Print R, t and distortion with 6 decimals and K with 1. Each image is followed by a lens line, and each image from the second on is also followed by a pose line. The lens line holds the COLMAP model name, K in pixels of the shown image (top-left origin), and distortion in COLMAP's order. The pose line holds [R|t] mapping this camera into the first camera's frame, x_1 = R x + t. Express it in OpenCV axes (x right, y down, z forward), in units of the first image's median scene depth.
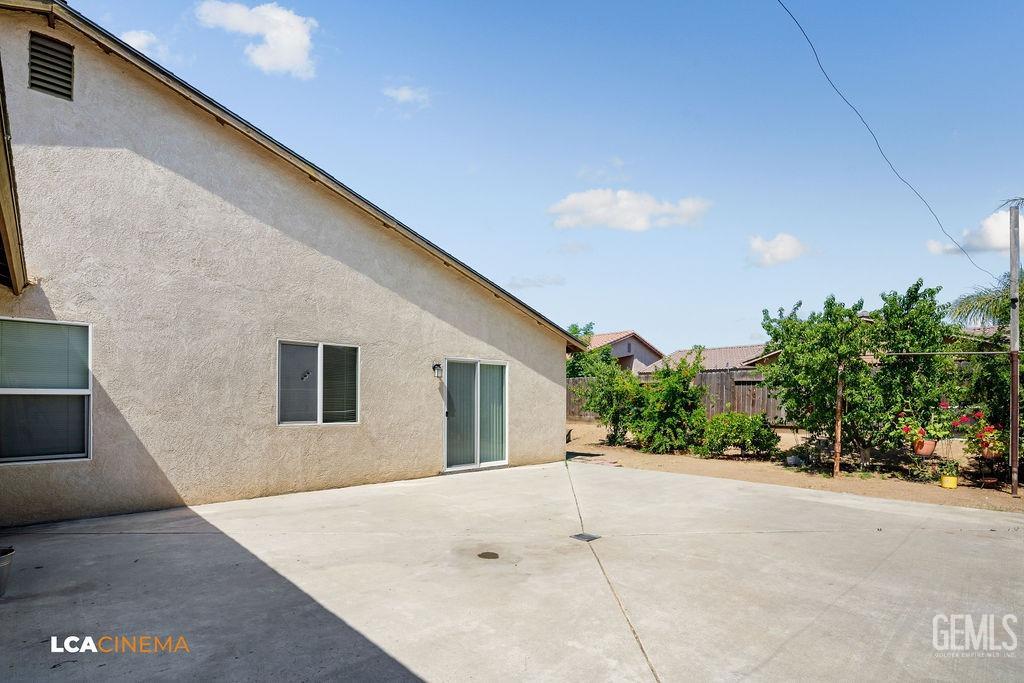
lens RADIAL K [[500.9, 0, 512.0], [0, 500.9, 341.5], [0, 0, 1]] dist [-0.000970, -0.000488]
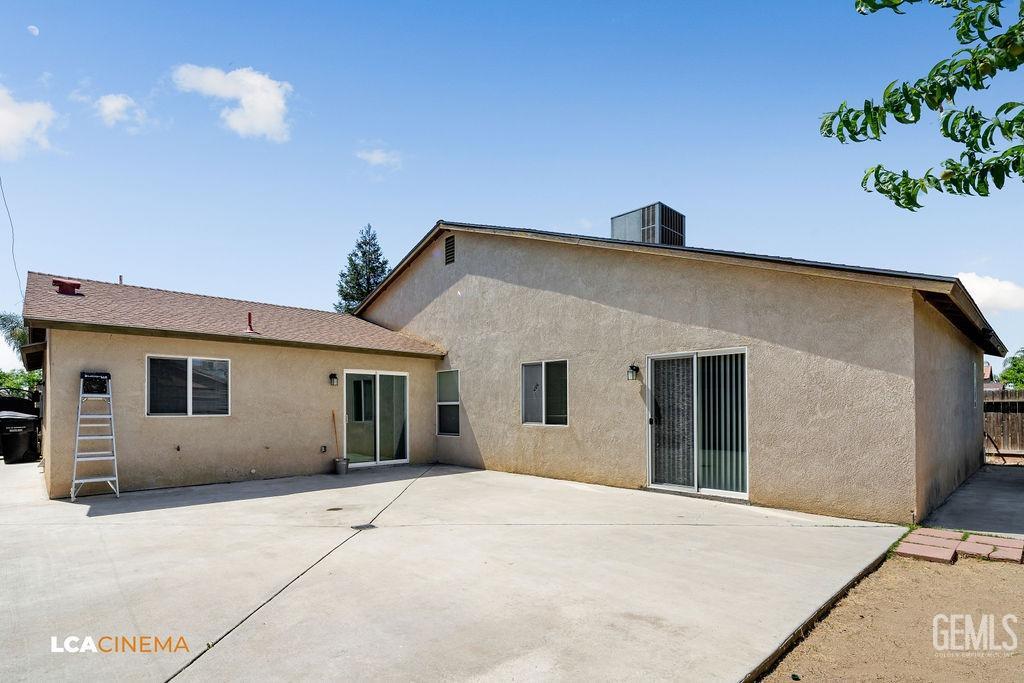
lens RADIAL K [[500.9, 0, 512.0], [0, 500.9, 341.5], [0, 0, 1]] dist [-0.000970, -0.000488]
pose [[-0.001458, -0.120942, -0.992659, 0.804048], [0.135328, 0.983504, -0.120025, 0.086406], [0.990800, -0.134510, 0.014933, 0.826008]]
